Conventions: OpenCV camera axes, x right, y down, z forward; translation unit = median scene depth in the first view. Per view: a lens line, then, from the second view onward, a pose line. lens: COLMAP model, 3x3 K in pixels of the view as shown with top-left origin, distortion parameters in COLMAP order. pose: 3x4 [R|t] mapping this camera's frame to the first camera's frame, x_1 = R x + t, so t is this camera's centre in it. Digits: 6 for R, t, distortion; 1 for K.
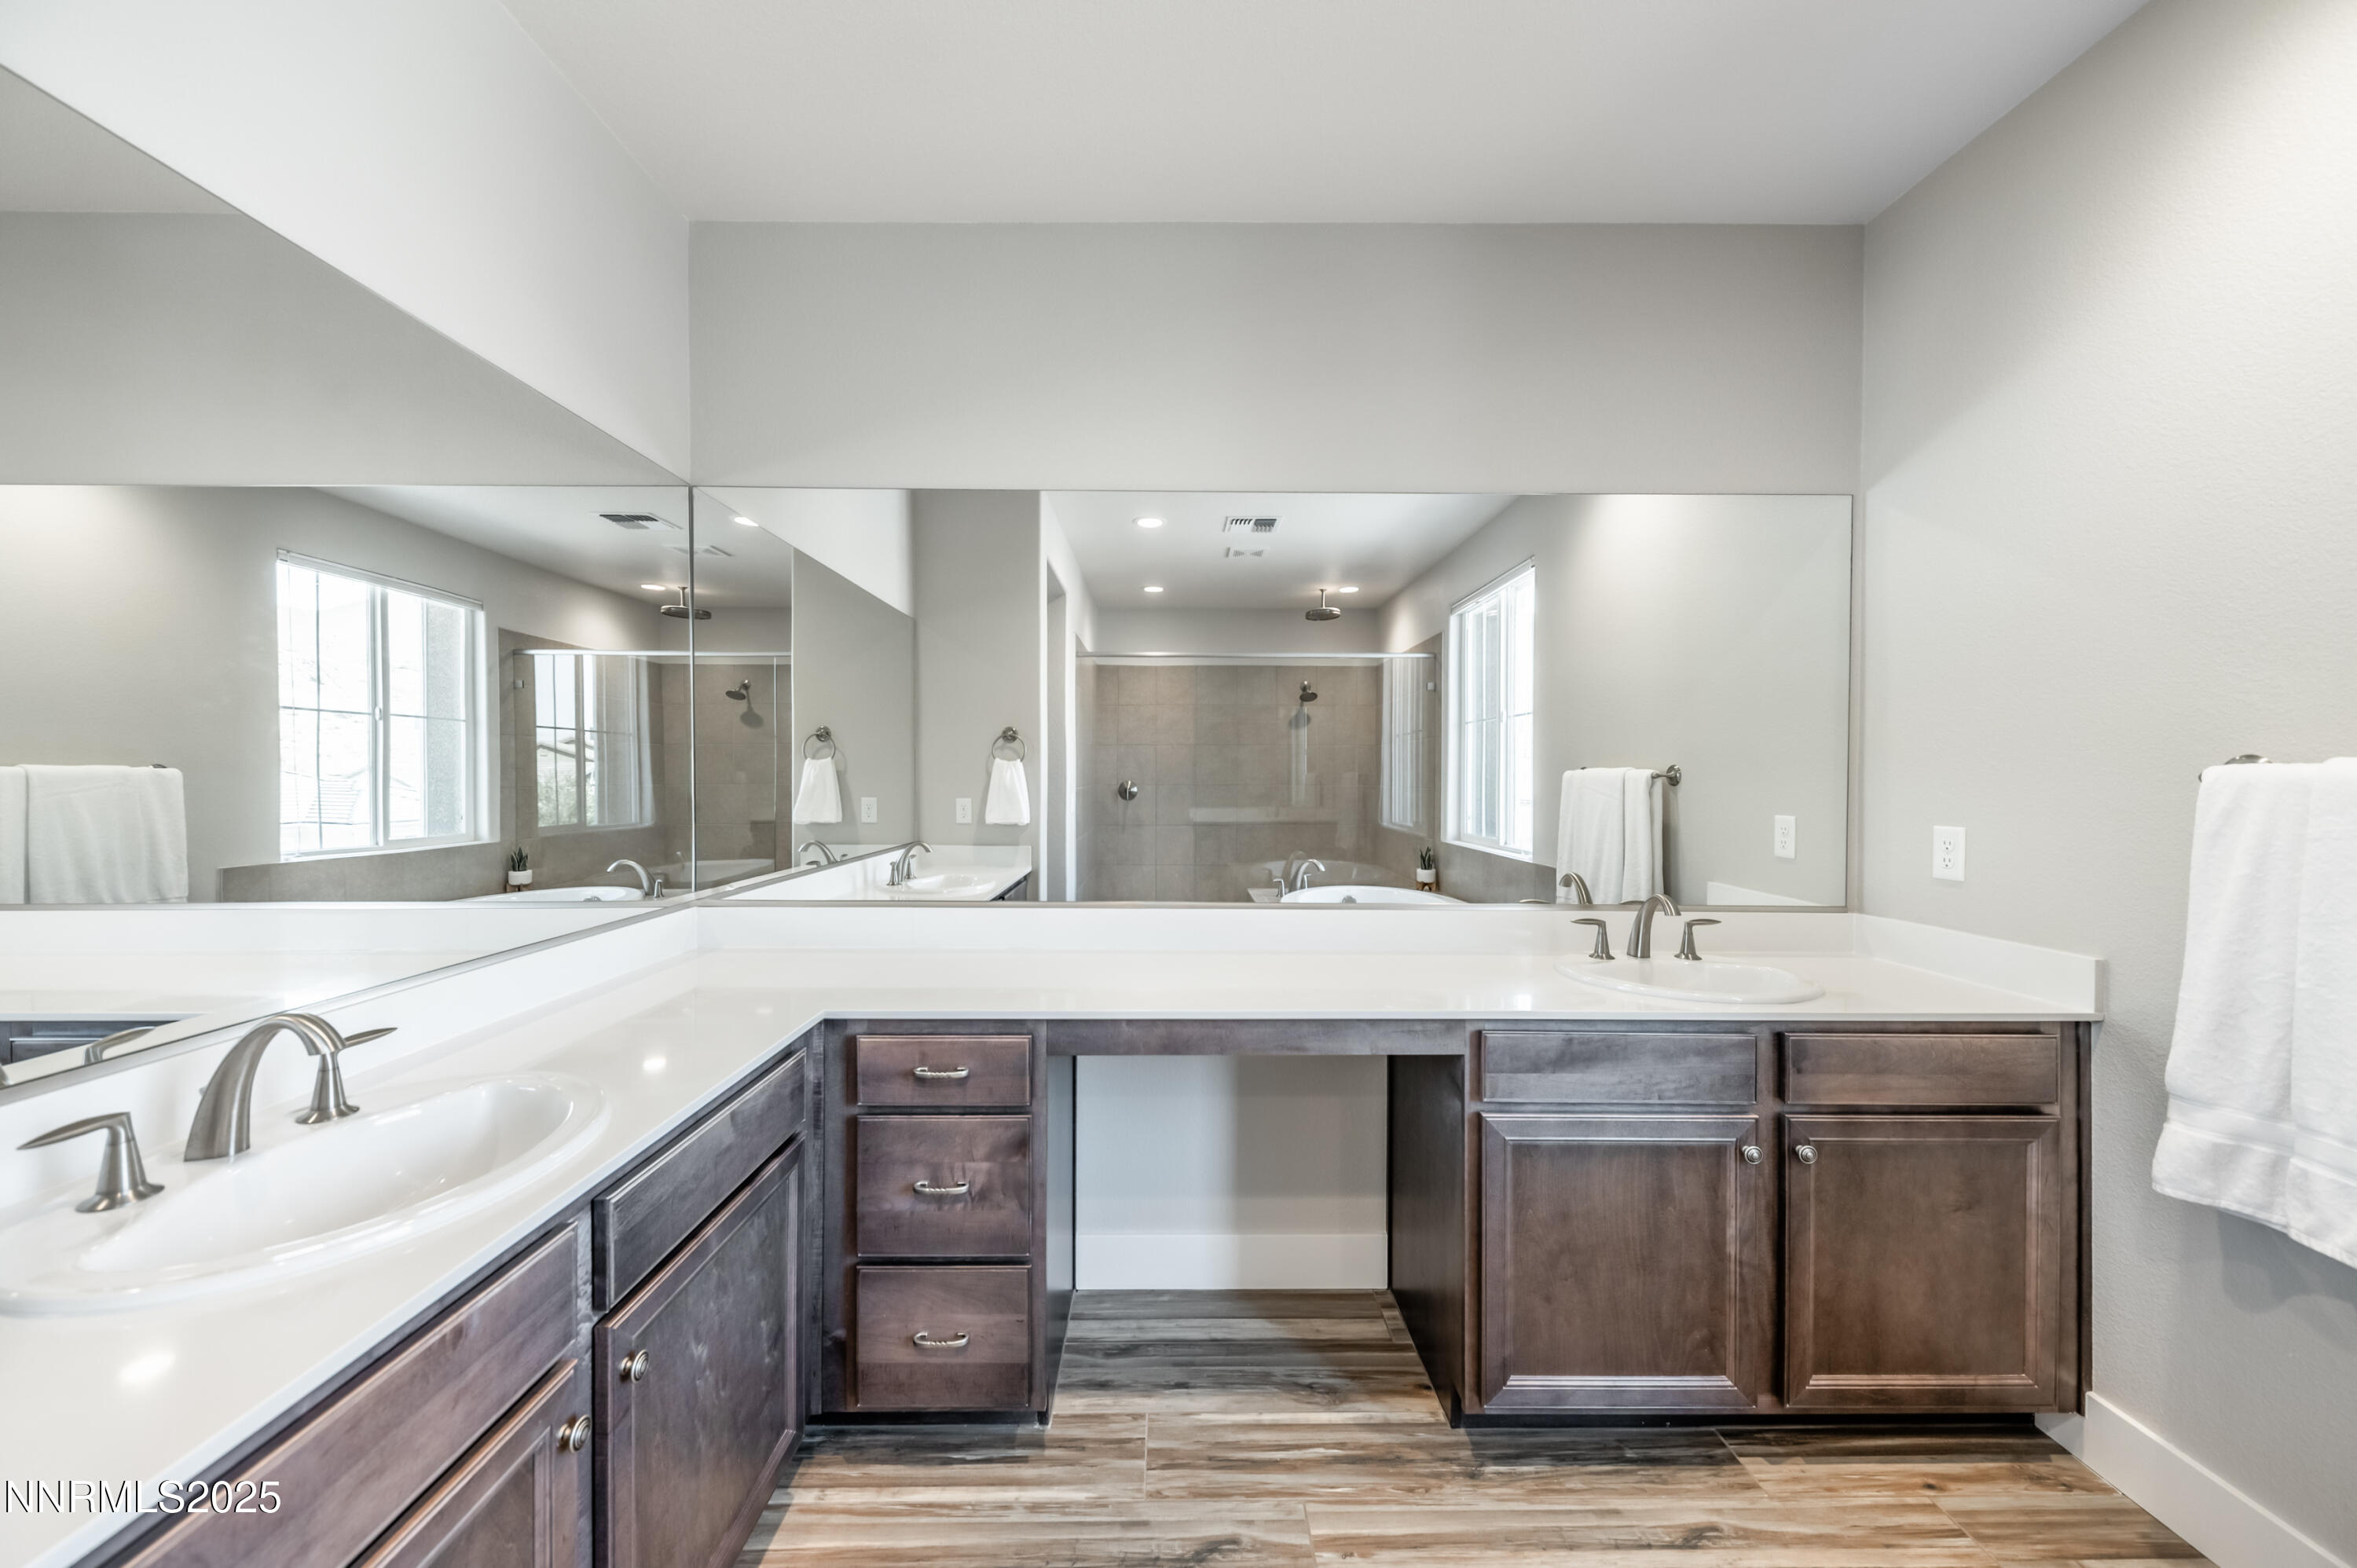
lens RADIAL K [[824.7, 0, 1161.4], [0, 824.7, 780.5], [0, 0, 1]] dist [0.009976, -0.003428]
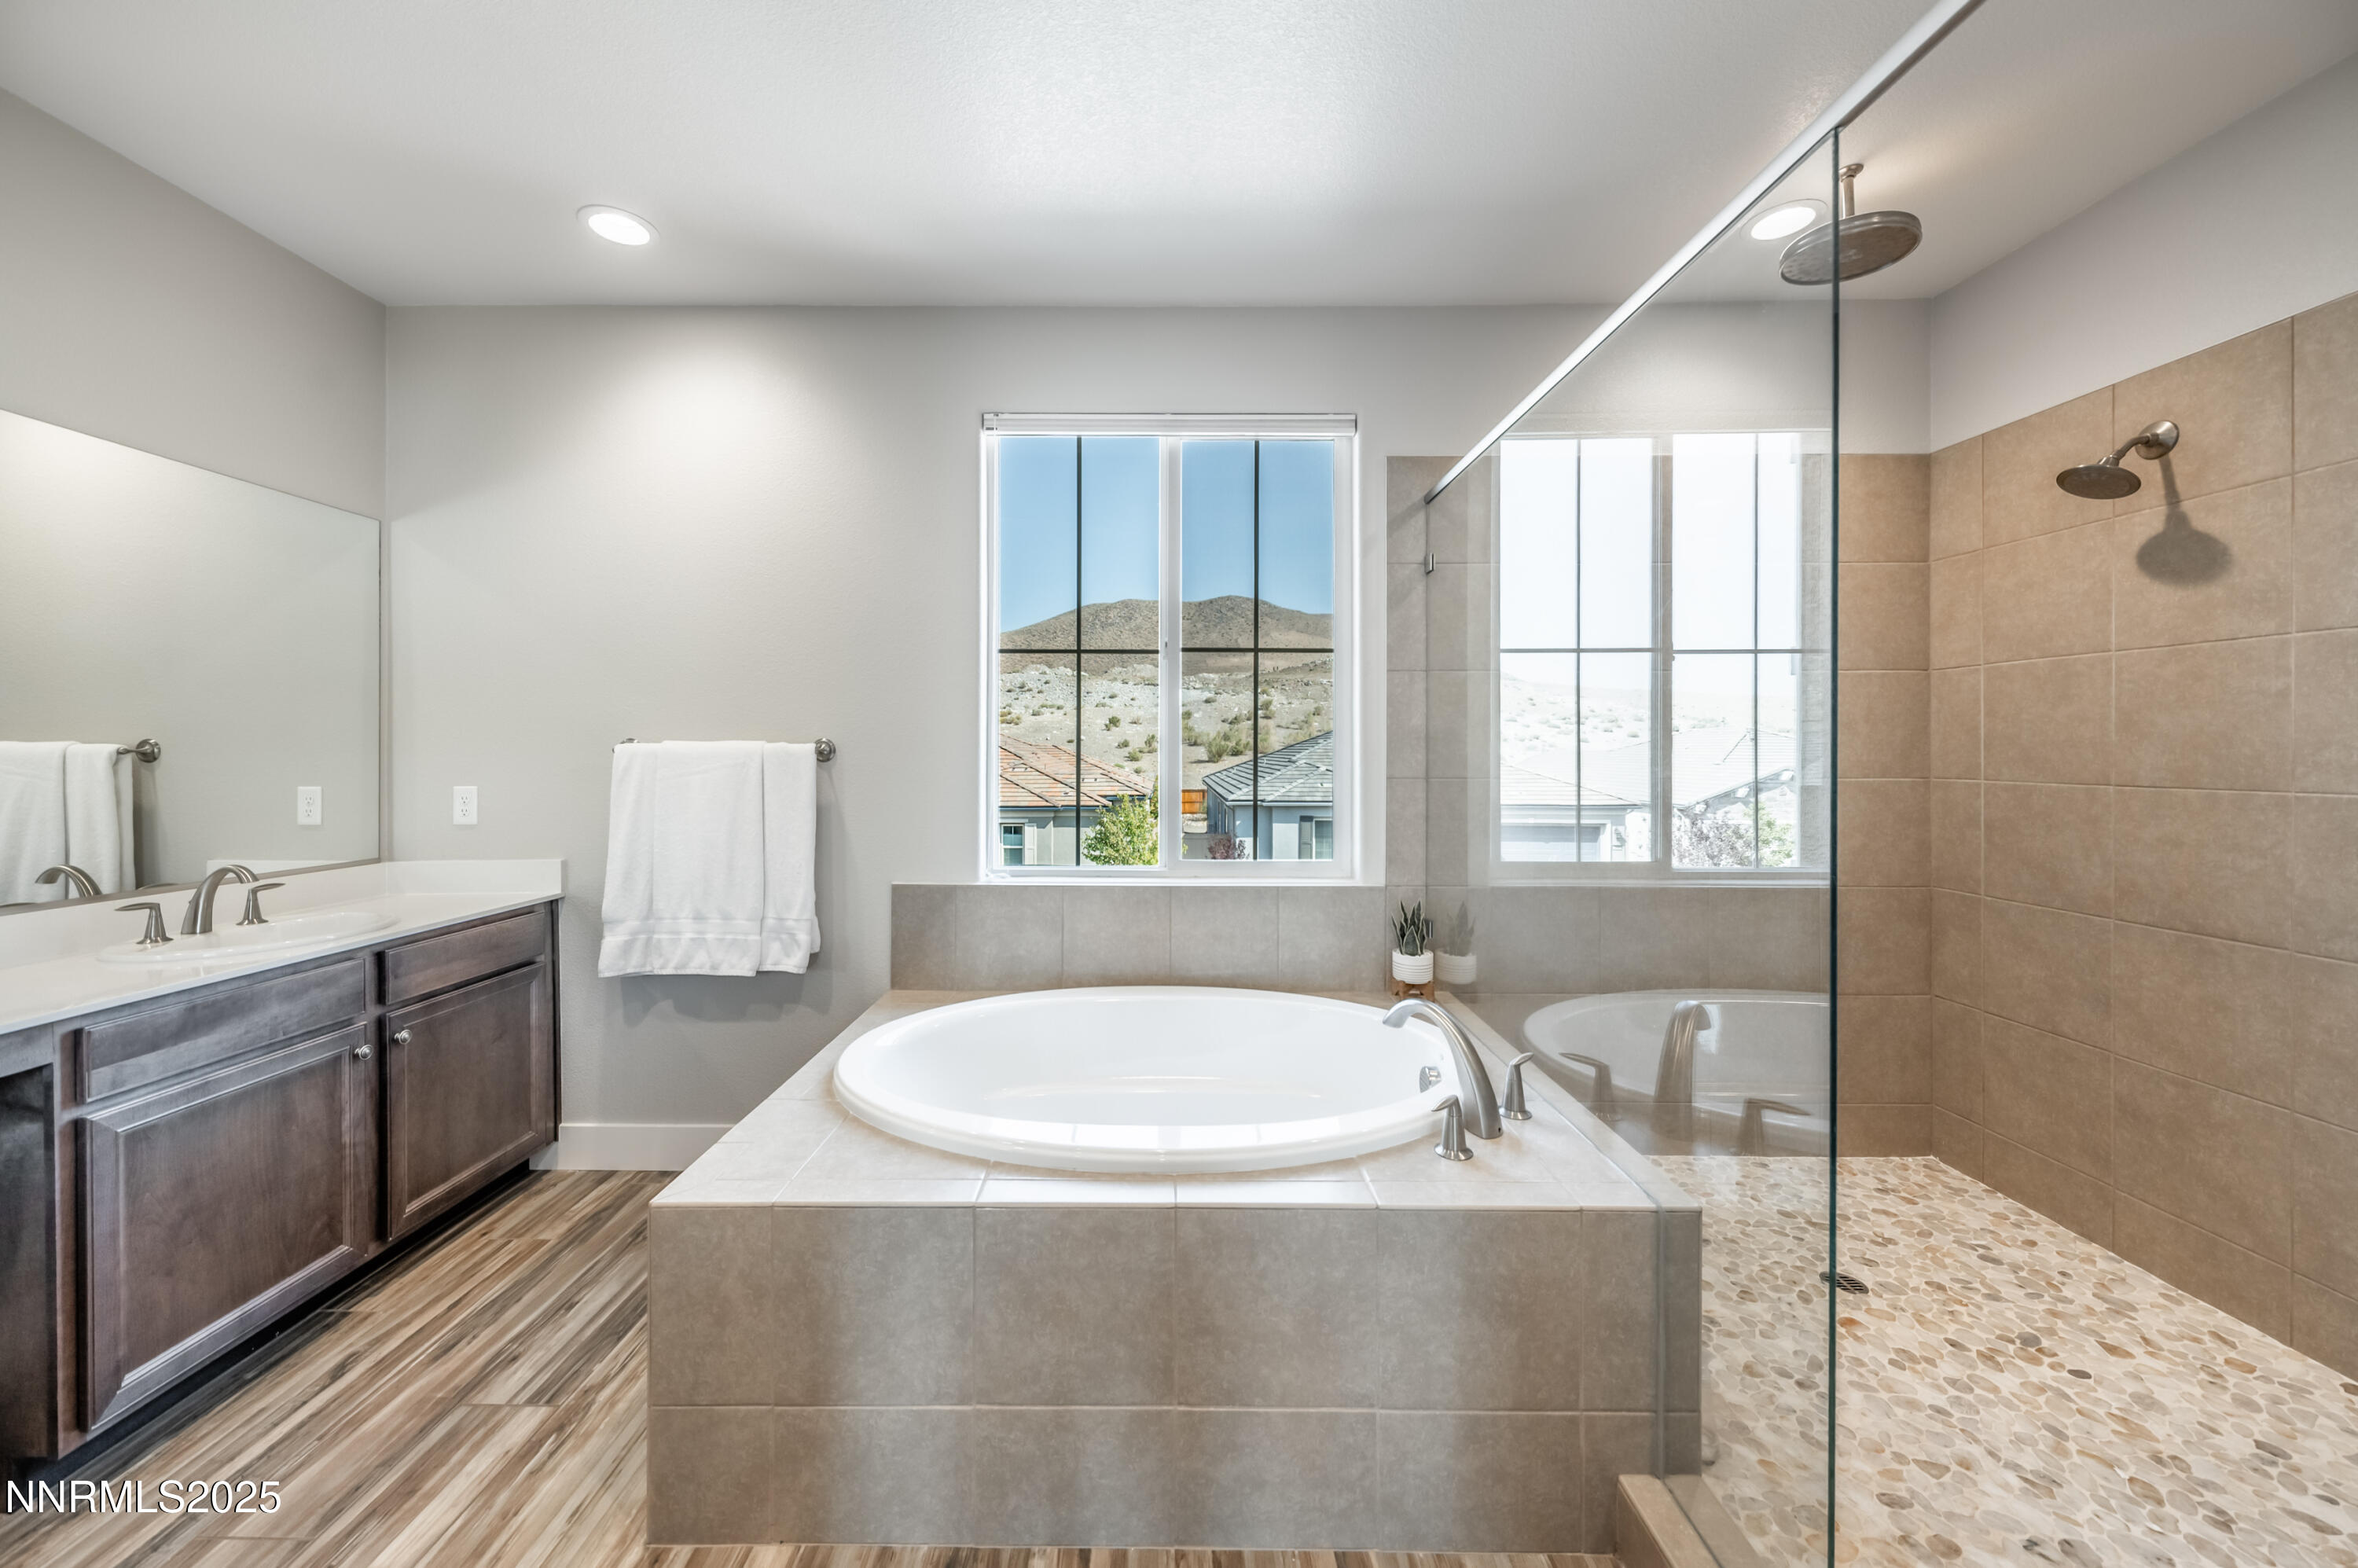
lens RADIAL K [[825.0, 0, 1168.3], [0, 825.0, 753.6], [0, 0, 1]] dist [0.009976, -0.003428]
pose [[-0.001036, -0.008233, 0.999966, -0.529871], [0.010069, 0.999915, 0.008243, 0.001305], [-0.999949, 0.010077, -0.000953, -0.213164]]
